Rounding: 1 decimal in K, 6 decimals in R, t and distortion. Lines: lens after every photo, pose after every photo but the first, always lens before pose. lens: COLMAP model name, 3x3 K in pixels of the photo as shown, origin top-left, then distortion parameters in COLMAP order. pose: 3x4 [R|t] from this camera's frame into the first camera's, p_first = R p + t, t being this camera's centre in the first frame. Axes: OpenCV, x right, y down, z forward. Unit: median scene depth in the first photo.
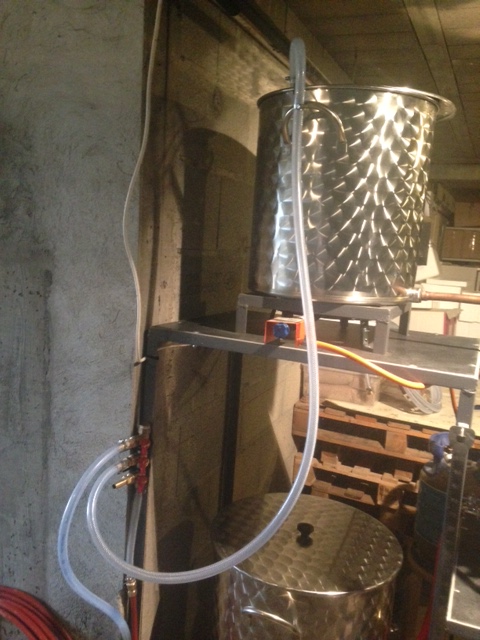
lens RADIAL K [[572.4, 0, 245.9], [0, 572.4, 322.7], [0, 0, 1]] dist [0.189484, -0.289903]
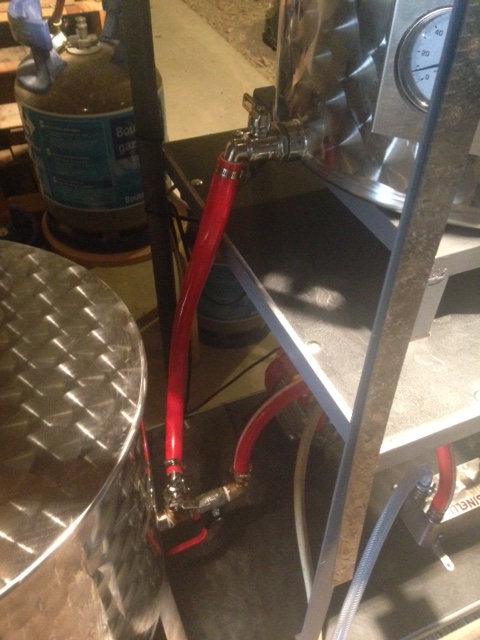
lens RADIAL K [[572.4, 0, 245.9], [0, 572.4, 322.7], [0, 0, 1]] dist [0.189484, -0.289903]
pose [[0.682620, -0.547804, 0.483674, 0.104647], [0.132728, 0.743797, 0.655095, 0.126528], [-0.718619, -0.382984, 0.580440, 0.639273]]
